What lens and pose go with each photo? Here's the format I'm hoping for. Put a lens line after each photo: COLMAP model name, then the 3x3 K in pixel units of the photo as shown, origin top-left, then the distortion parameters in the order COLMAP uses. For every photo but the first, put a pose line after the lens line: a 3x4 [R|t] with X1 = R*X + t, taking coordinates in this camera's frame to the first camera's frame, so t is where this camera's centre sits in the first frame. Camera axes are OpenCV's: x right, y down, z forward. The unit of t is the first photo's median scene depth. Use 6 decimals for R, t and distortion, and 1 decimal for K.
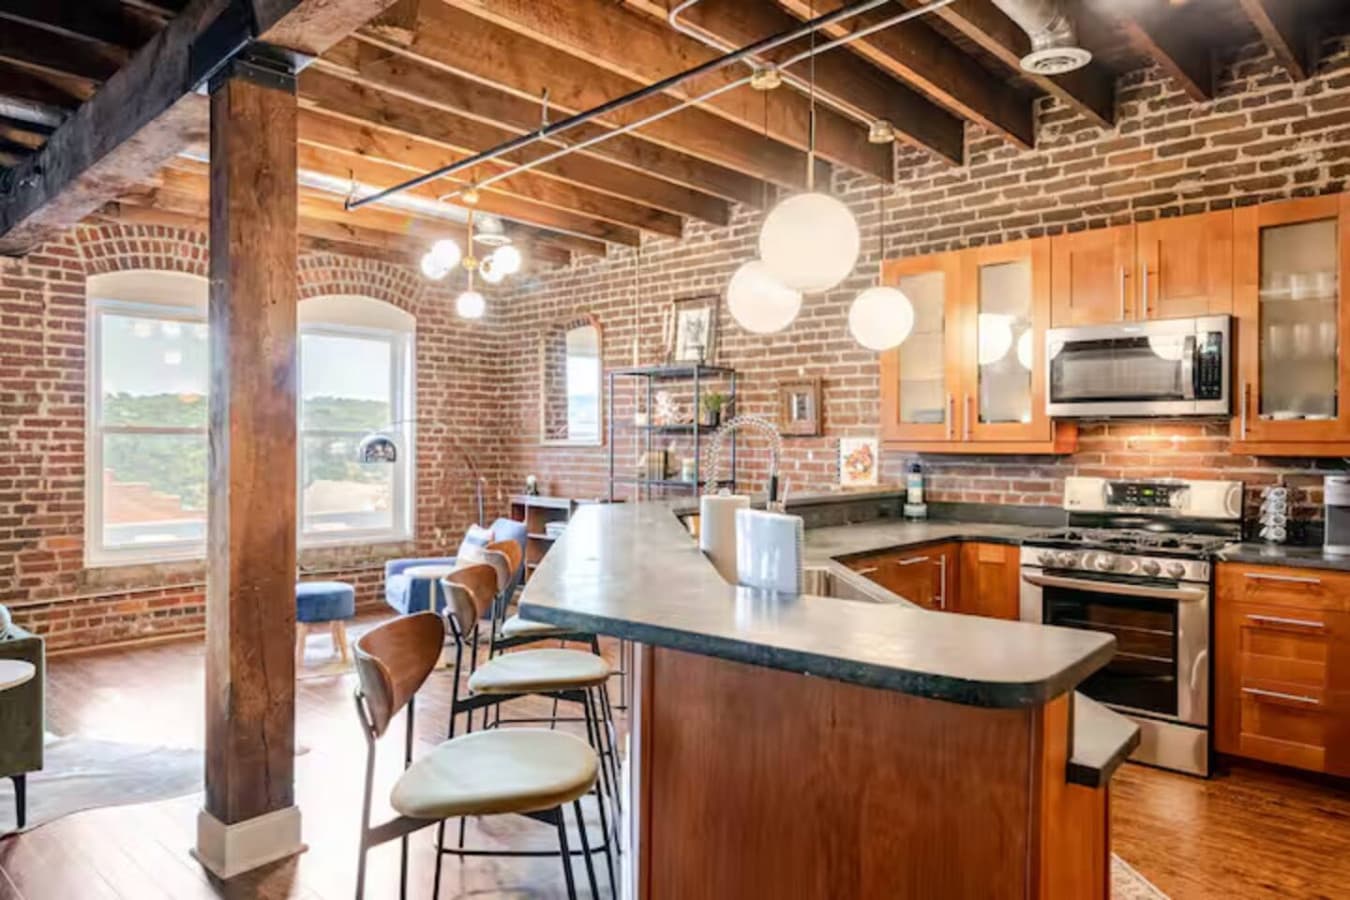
lens RADIAL K [[898.5, 0, 669.7], [0, 898.5, 447.5], [0, 0, 1]] dist [-0.004437, 0.000861]
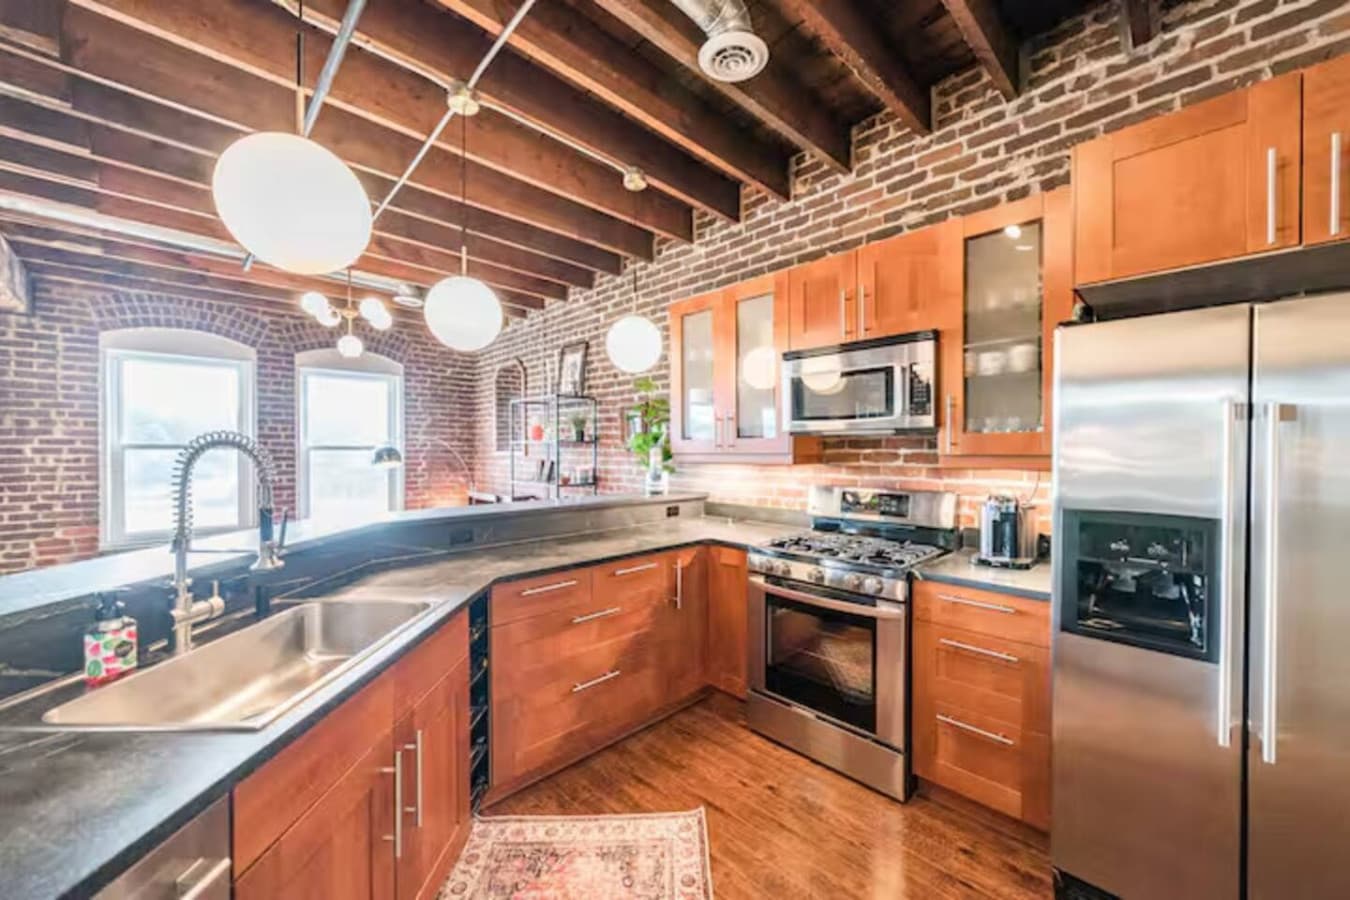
lens RADIAL K [[512.2, 0, 678.8], [0, 512.2, 455.1], [0, 0, 1]] dist [-0.001212, 0.001681]
pose [[0.998860, -0.003791, -0.047585, 0.251461], [0.004011, 0.999982, 0.004526, -0.007499], [0.047567, -0.004712, 0.998857, 0.285628]]
